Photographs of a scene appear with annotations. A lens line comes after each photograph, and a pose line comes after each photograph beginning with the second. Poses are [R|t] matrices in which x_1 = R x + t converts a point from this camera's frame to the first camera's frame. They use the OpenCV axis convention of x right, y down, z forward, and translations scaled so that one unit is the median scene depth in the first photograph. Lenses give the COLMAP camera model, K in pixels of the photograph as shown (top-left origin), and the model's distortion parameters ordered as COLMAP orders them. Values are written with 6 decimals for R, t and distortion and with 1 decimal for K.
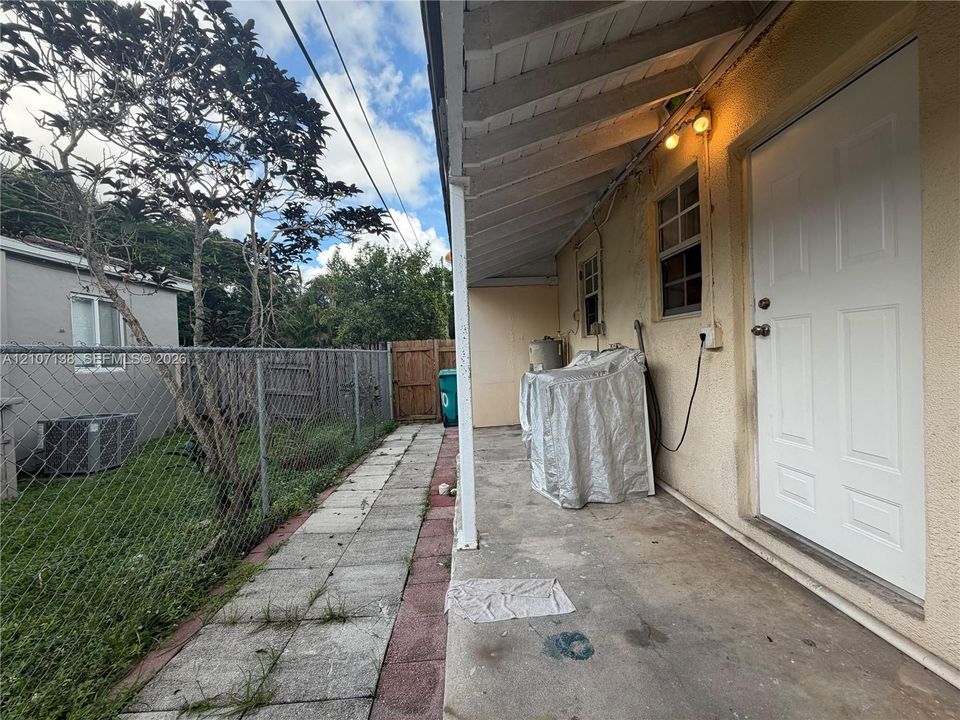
lens RADIAL K [[382.9, 0, 478.8], [0, 382.9, 359.3], [0, 0, 1]] dist [0.000606, 0.000279]
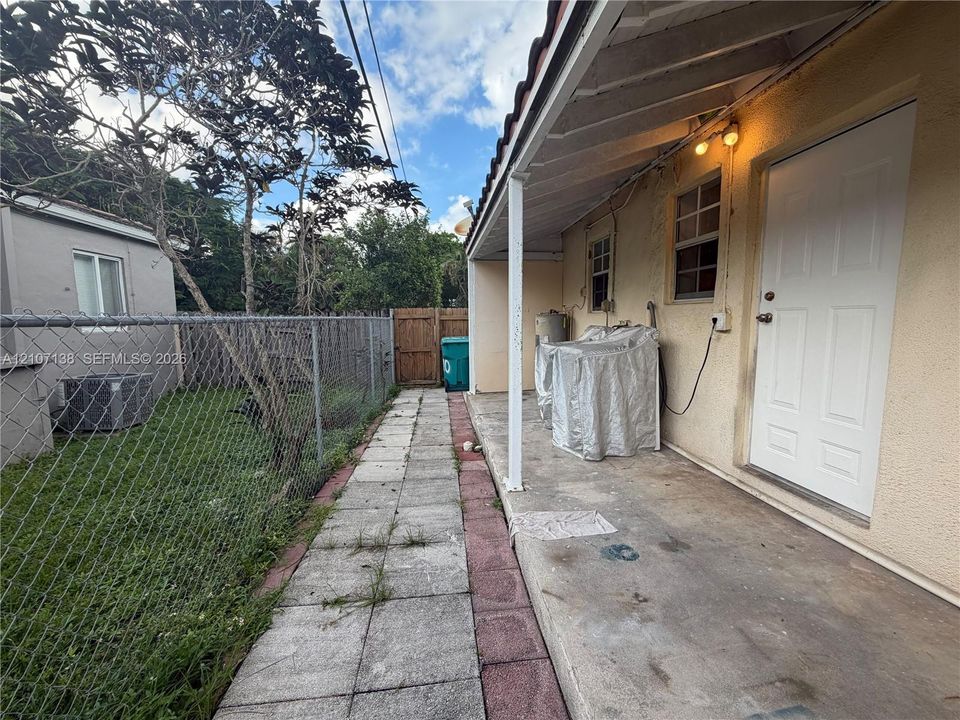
lens RADIAL K [[382.9, 0, 479.6], [0, 382.9, 359.0], [0, 0, 1]] dist [0.000606, 0.000279]
pose [[0.997439, 0.022435, 0.067910, -0.206545], [-0.028221, 0.995940, 0.085484, -0.018328], [-0.065716, -0.087182, 0.994022, -0.140810]]
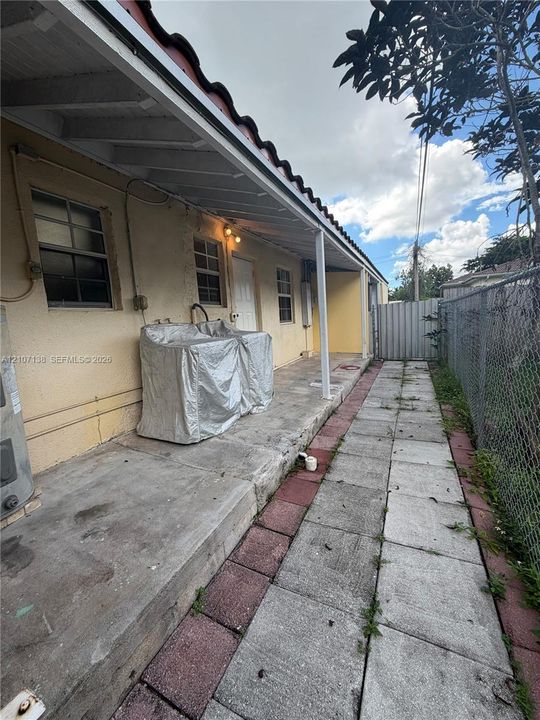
lens RADIAL K [[287.2, 0, 265.9], [0, 287.2, 357.8], [0, 0, 1]] dist [0.000606, 0.000279]
pose [[-0.868092, 0.030236, 0.495482, -0.507966], [0.106001, 0.986412, 0.125521, -0.002057], [-0.484954, 0.161485, -0.859501, 2.365735]]
